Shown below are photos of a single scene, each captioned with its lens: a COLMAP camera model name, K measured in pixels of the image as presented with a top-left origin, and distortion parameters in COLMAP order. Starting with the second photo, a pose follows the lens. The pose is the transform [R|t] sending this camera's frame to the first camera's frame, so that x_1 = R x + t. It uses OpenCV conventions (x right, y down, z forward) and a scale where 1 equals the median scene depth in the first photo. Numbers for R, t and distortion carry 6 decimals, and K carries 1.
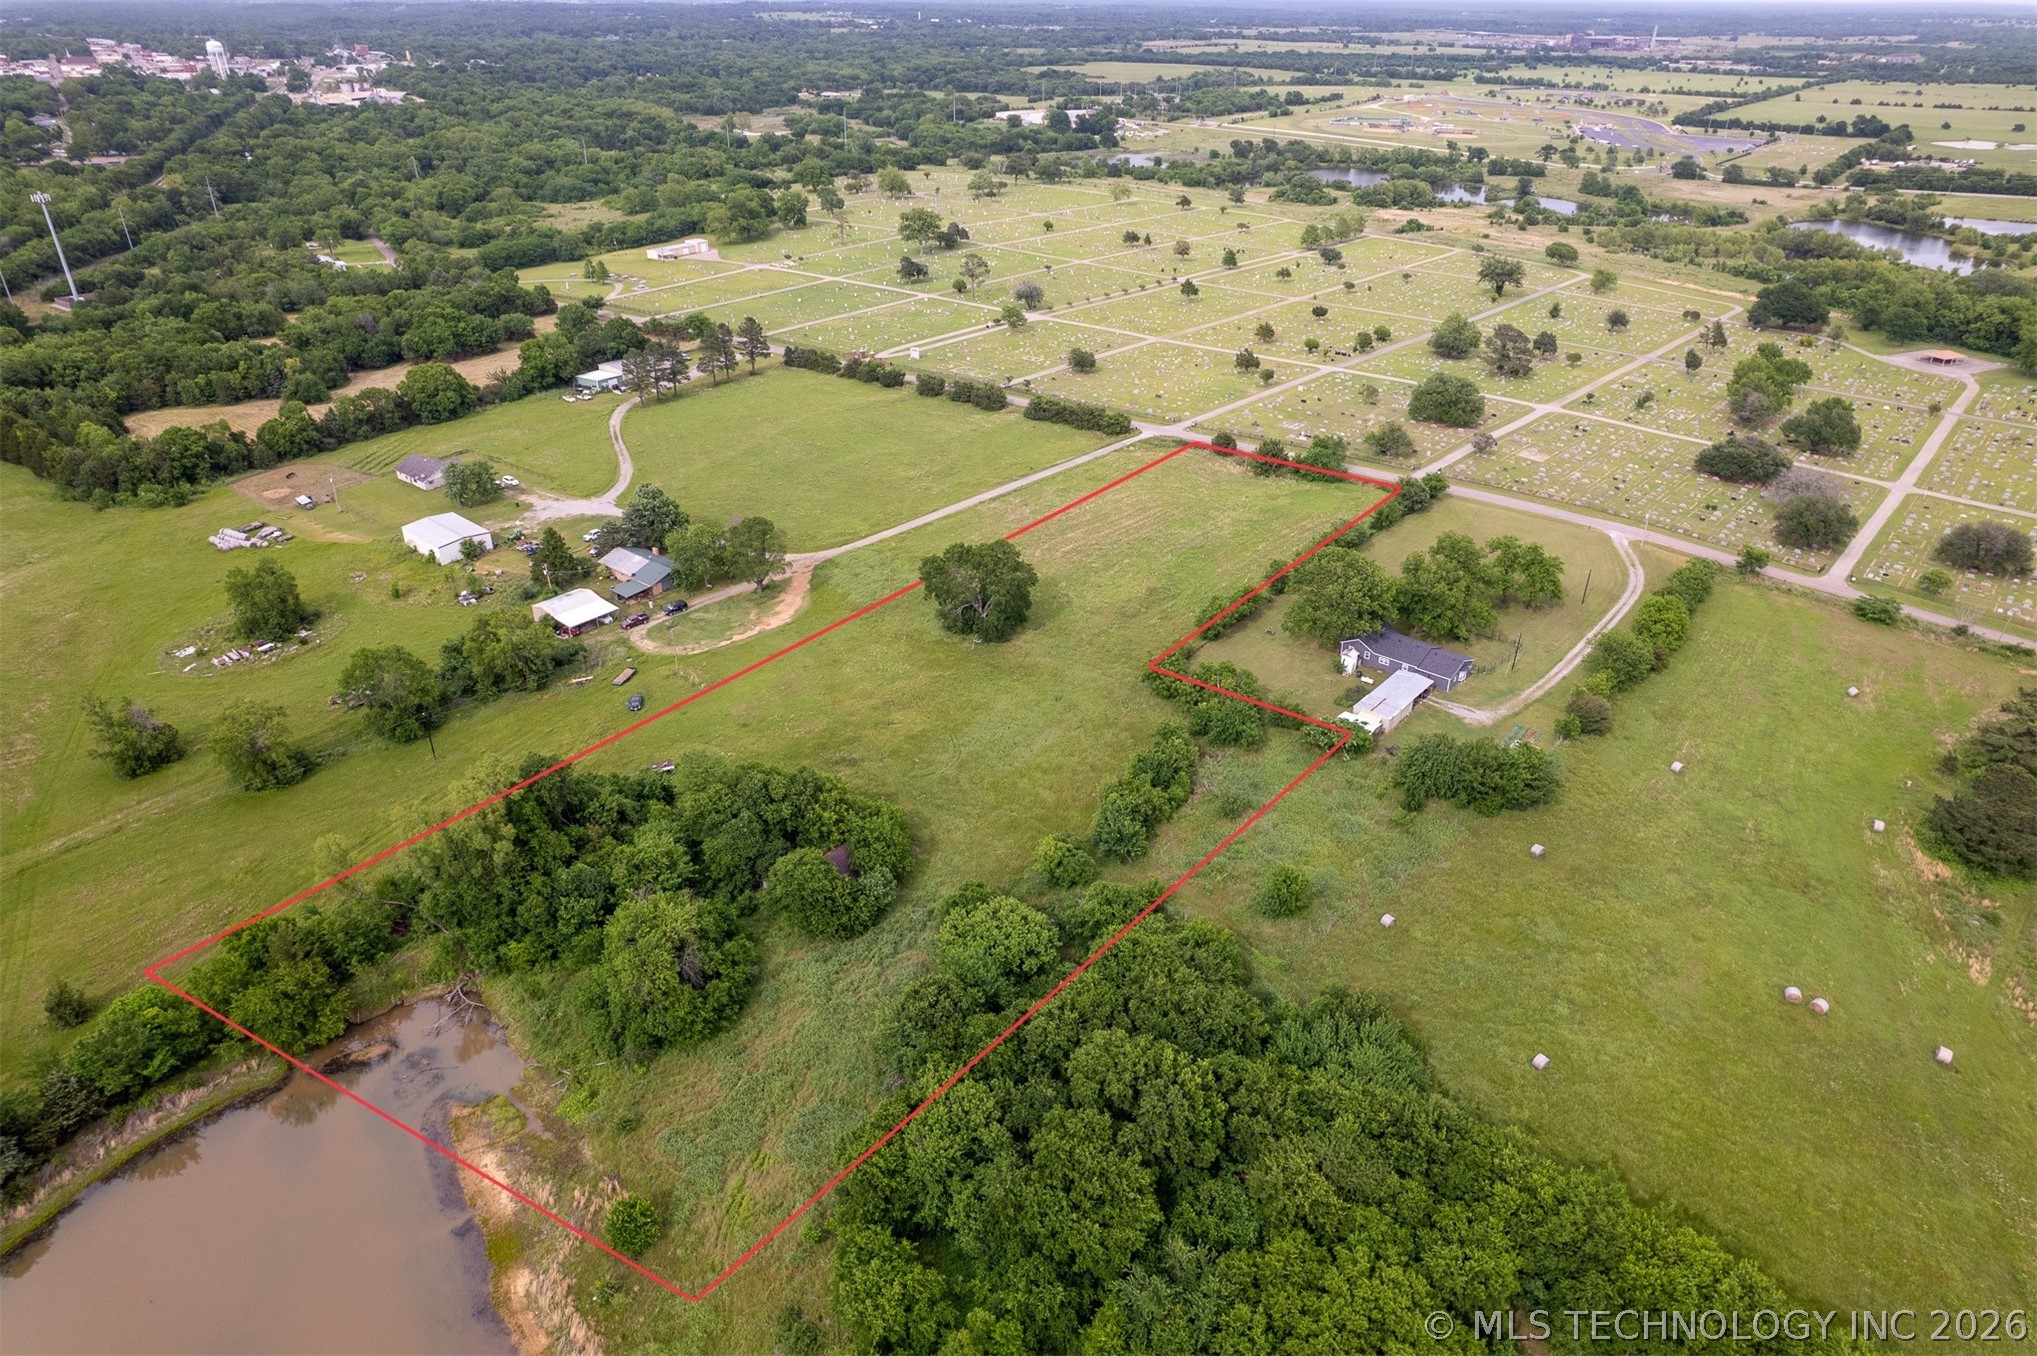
lens RADIAL K [[1302.5, 0, 1029.6], [0, 1302.5, 677.4], [0, 0, 1]] dist [-0.074911, 0.063035]
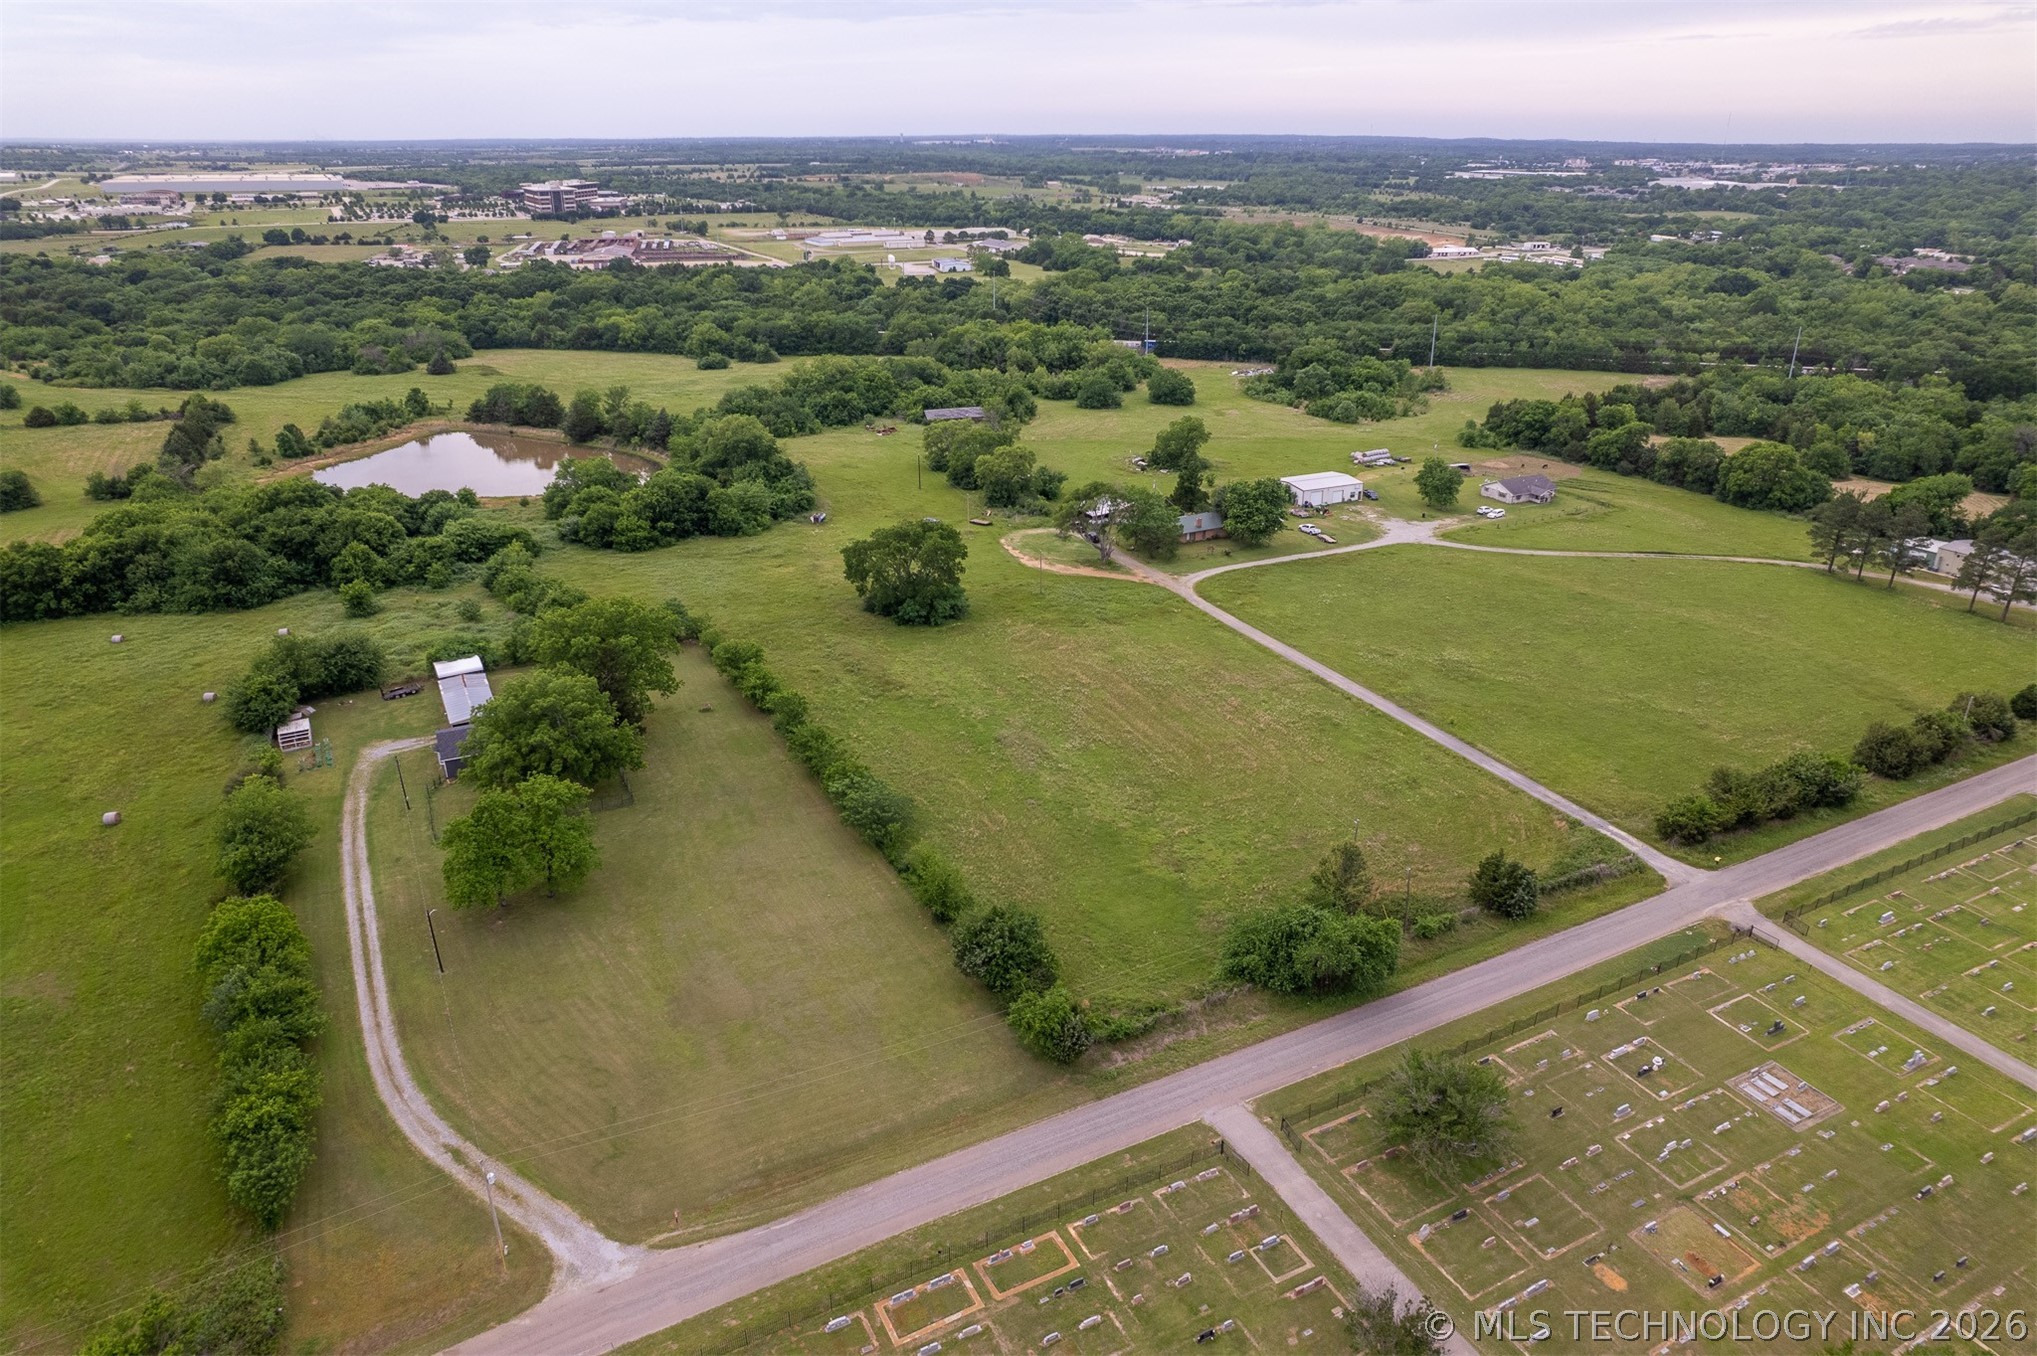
lens RADIAL K [[1303.7, 0, 1032.2], [0, 1303.7, 664.8], [0, 0, 1]] dist [-0.079284, 0.068575]
pose [[-0.373386, 0.348010, -0.859926, 0.489013], [-0.446199, 0.745326, 0.495375, -0.333955], [0.813320, 0.568663, -0.123012, 0.786202]]
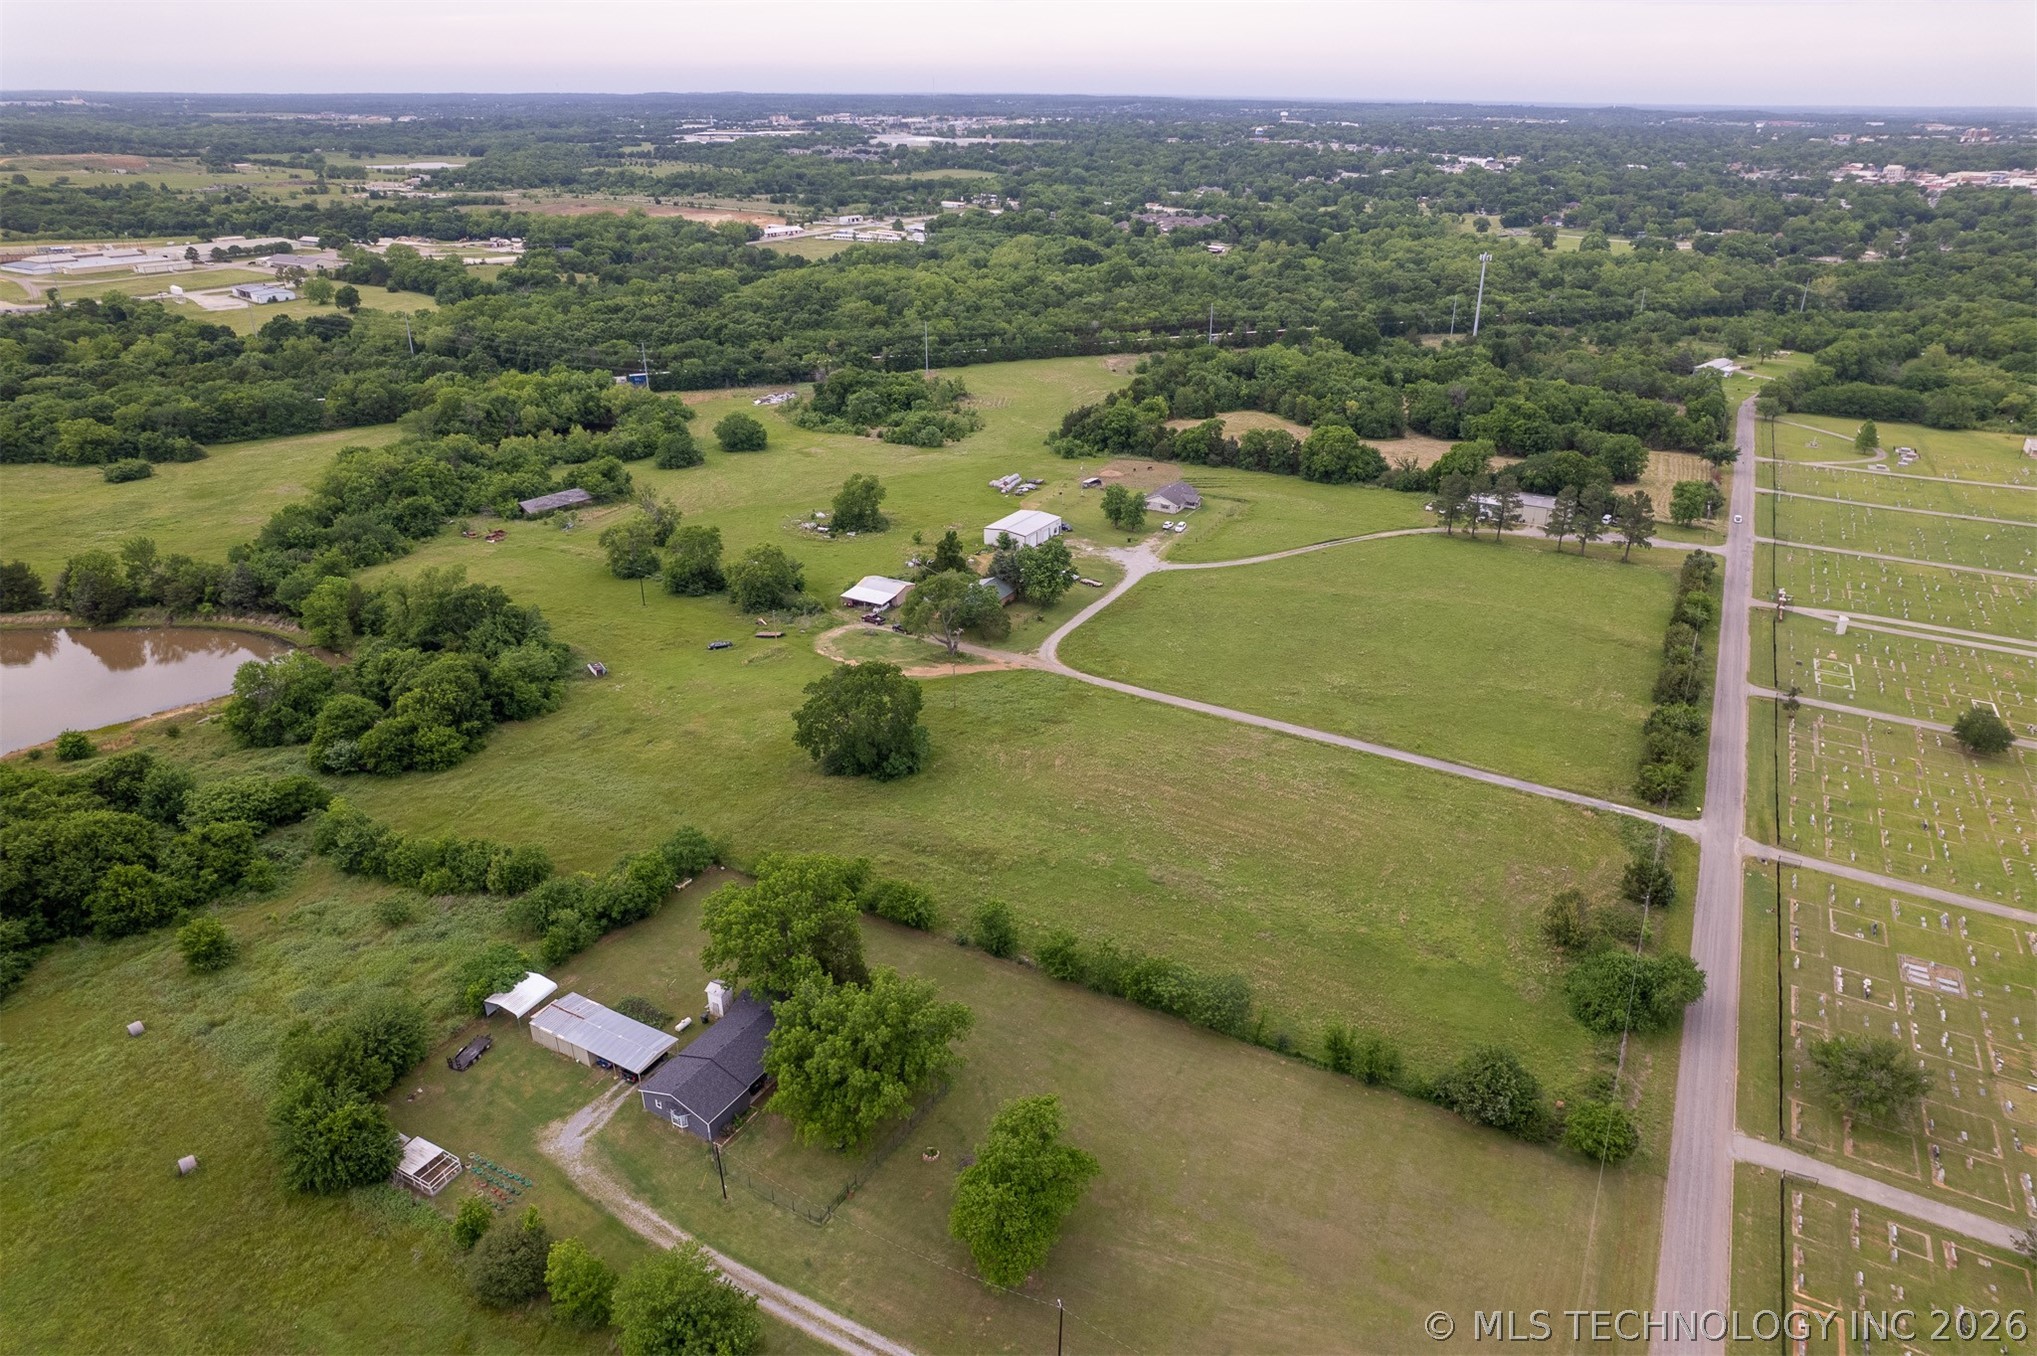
lens RADIAL K [[1303.7, 0, 1031.0], [0, 1303.7, 676.4], [0, 0, 1]] dist [-0.079284, 0.068575]
pose [[0.194143, 0.403333, -0.894221, 0.481943], [-0.472198, 0.837433, 0.275201, -0.245640], [0.859848, 0.368821, 0.353034, 0.498257]]
